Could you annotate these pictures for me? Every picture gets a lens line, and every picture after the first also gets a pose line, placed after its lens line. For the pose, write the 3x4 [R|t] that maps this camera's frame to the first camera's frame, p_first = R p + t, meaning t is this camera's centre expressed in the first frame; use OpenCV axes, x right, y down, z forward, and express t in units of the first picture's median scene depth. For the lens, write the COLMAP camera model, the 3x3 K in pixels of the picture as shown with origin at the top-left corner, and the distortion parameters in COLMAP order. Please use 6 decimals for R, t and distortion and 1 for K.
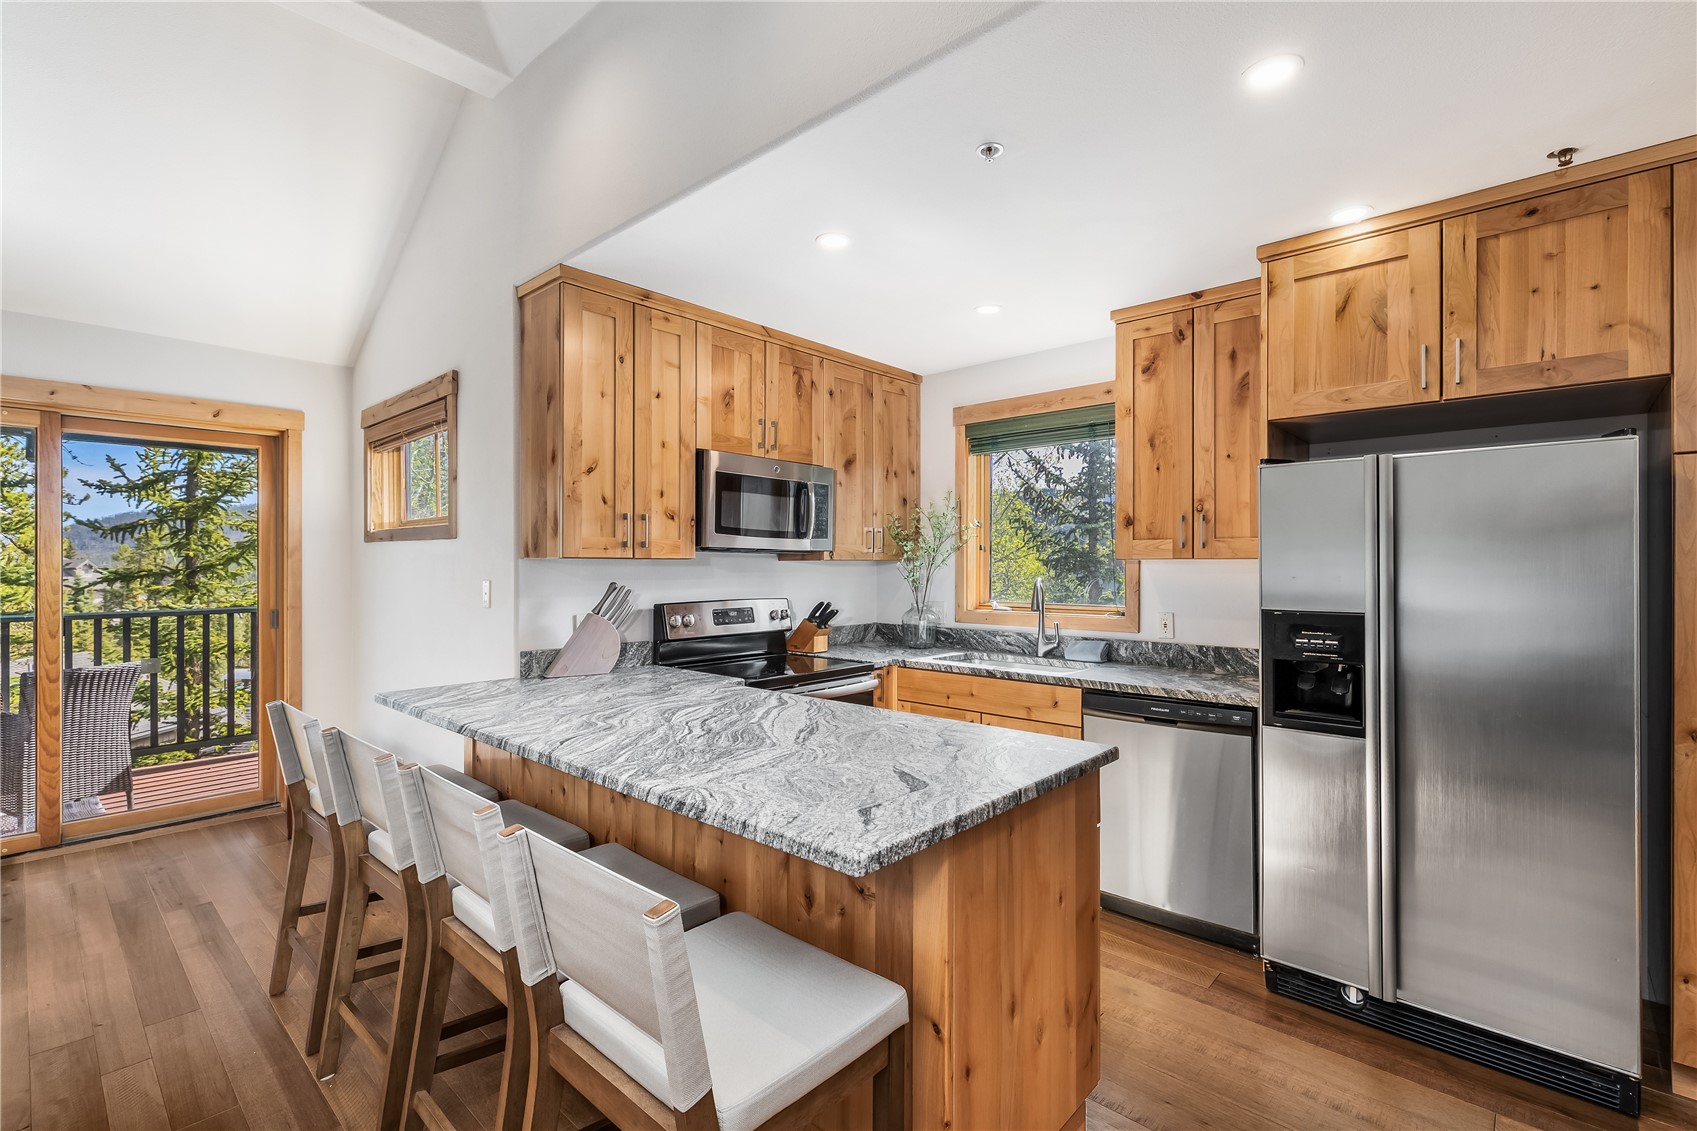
lens RADIAL K [[761.4, 0, 842.9], [0, 761.4, 561.7], [0, 0, 1]] dist [-0.002673, 0.001912]
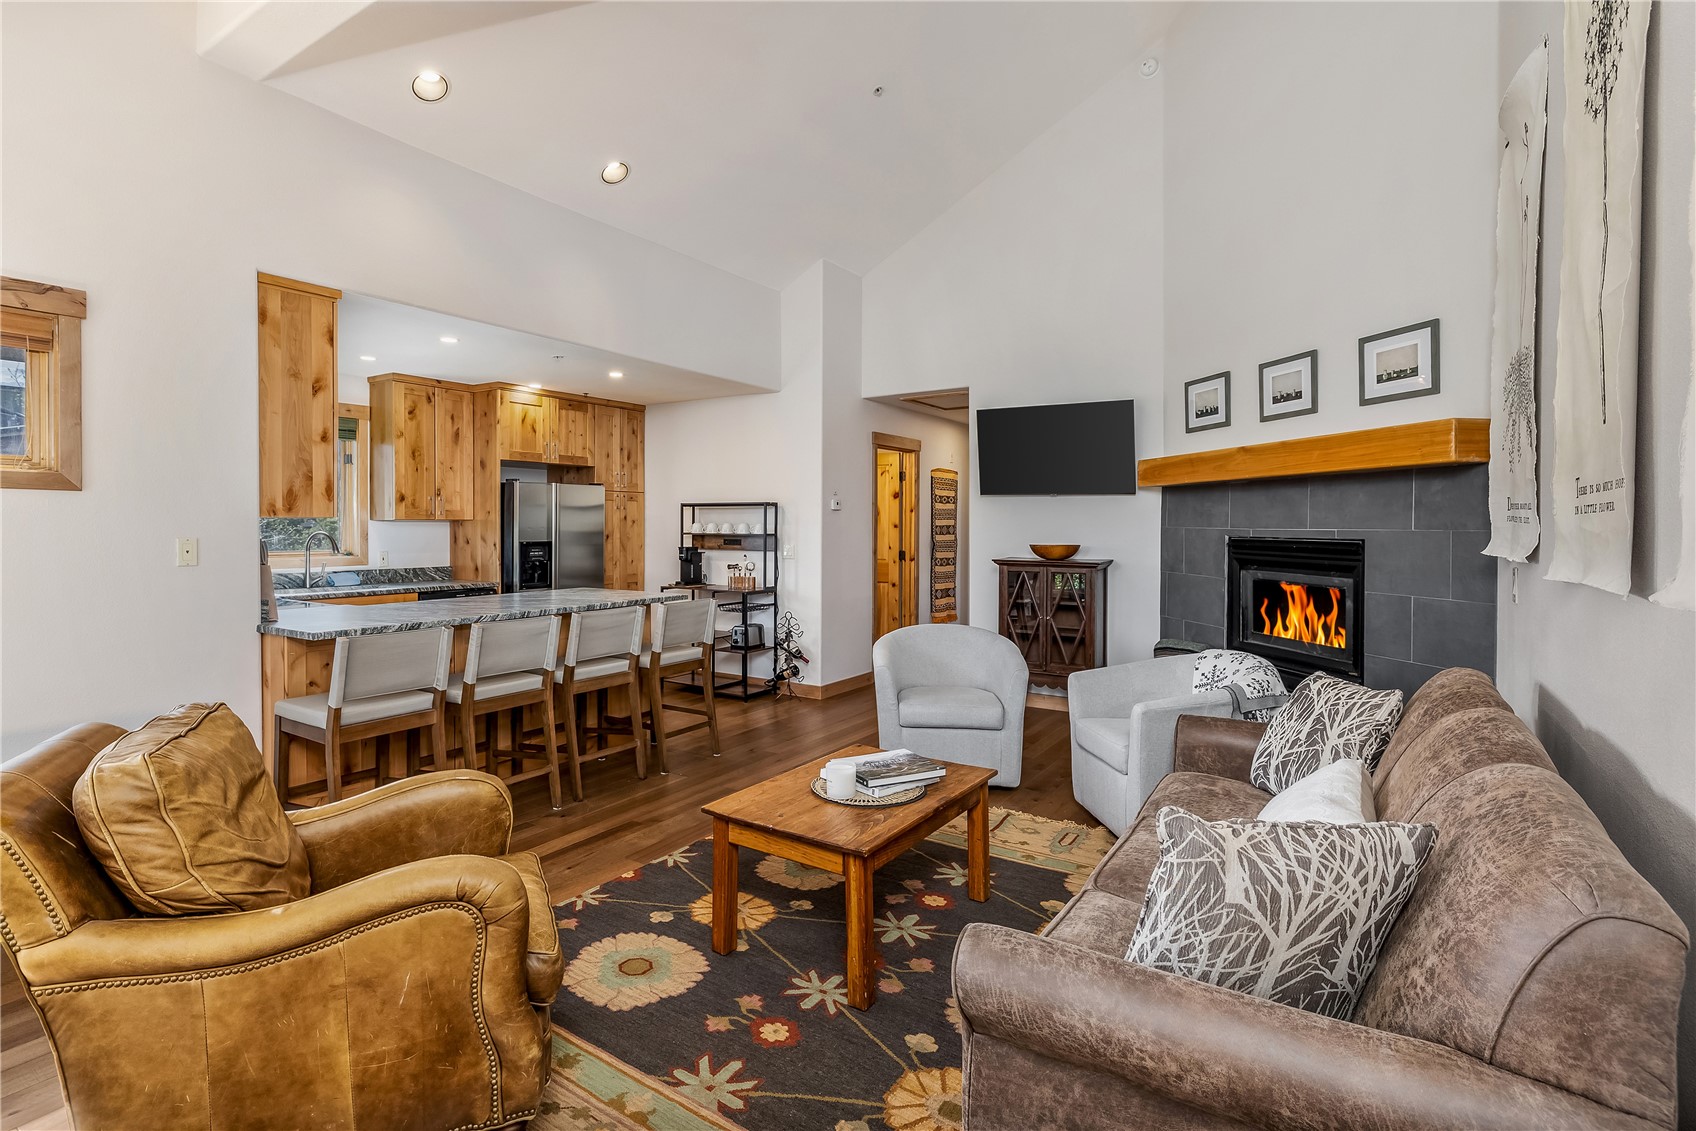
lens RADIAL K [[816.6, 0, 821.4], [0, 816.6, 533.4], [0, 0, 1]] dist [-0.001787, 0.000198]
pose [[-0.155608, -0.011723, 0.987749, -1.683892], [-0.005435, 0.999925, 0.011012, 0.002225], [-0.987804, -0.003655, -0.155660, 0.366328]]
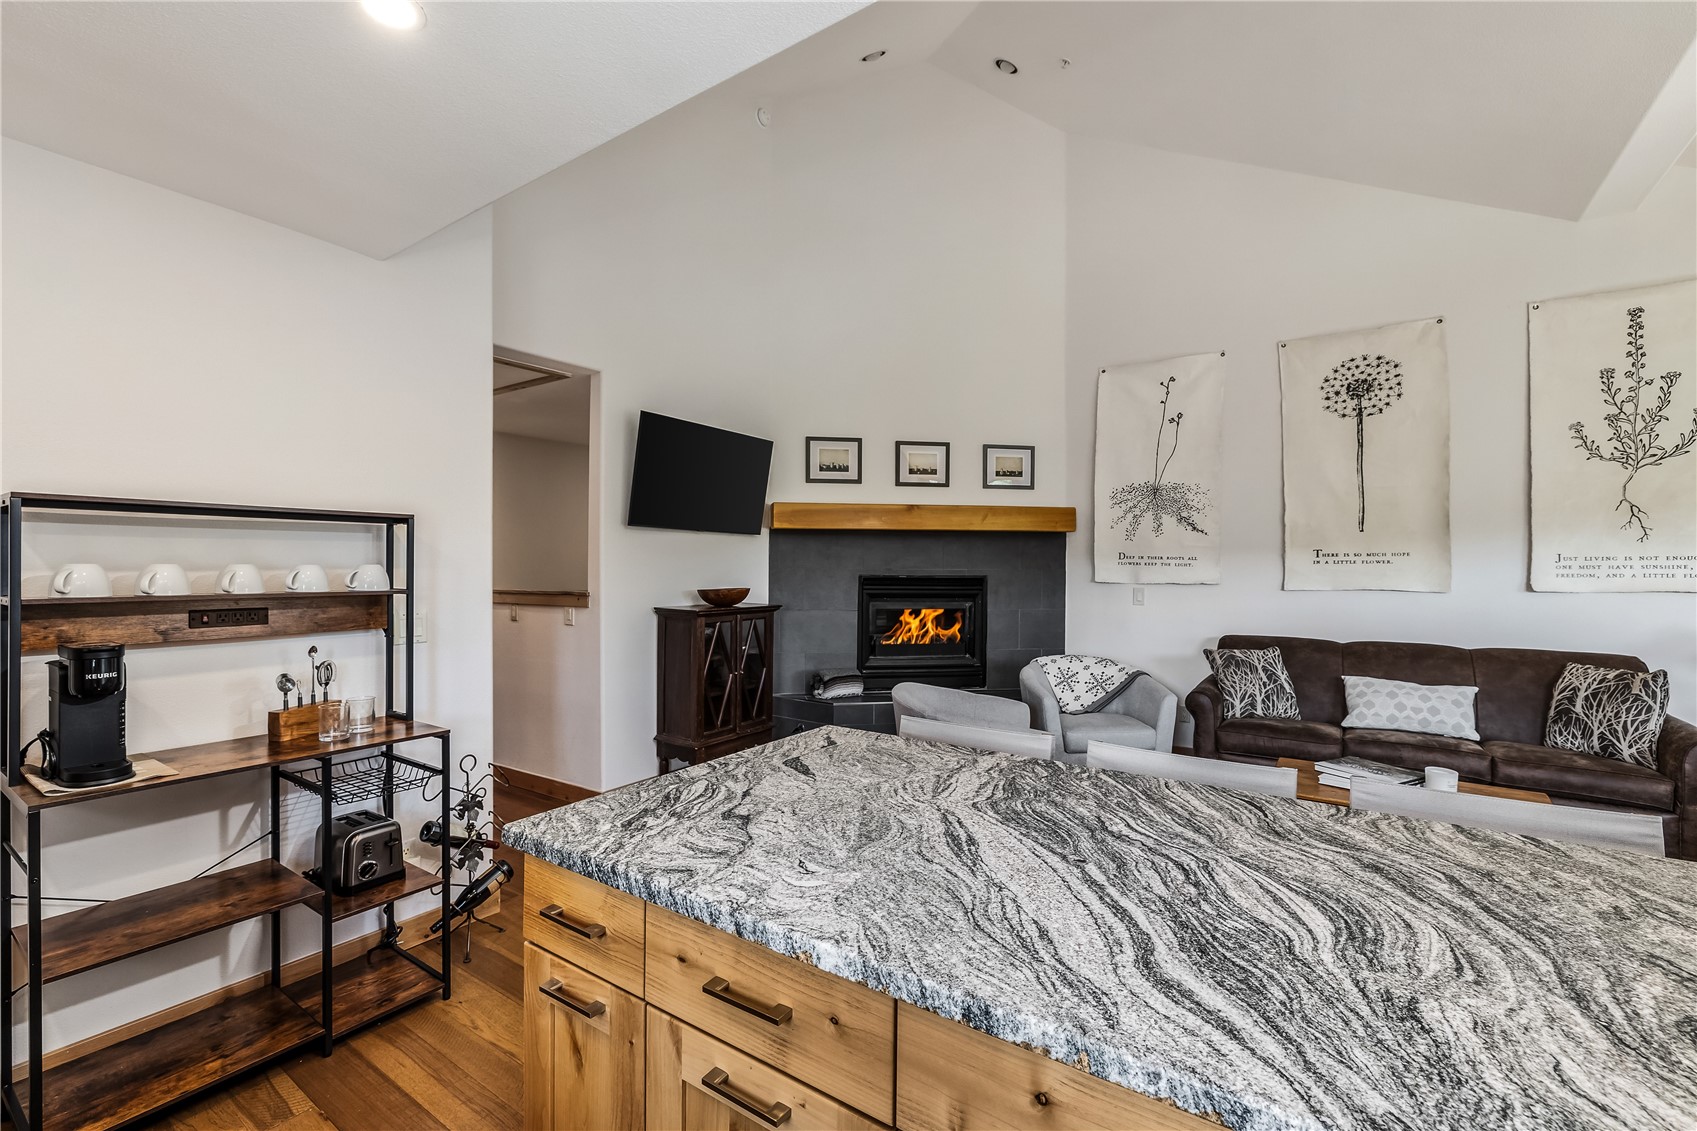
lens RADIAL K [[732.3, 0, 840.7], [0, 732.3, 567.7], [0, 0, 1]] dist [0.001091, 0.001887]
pose [[-0.990902, -0.004097, -0.134521, 0.087860], [-0.004380, 0.999989, 0.001809, 0.000314], [0.134512, 0.002382, -0.990909, 1.048857]]
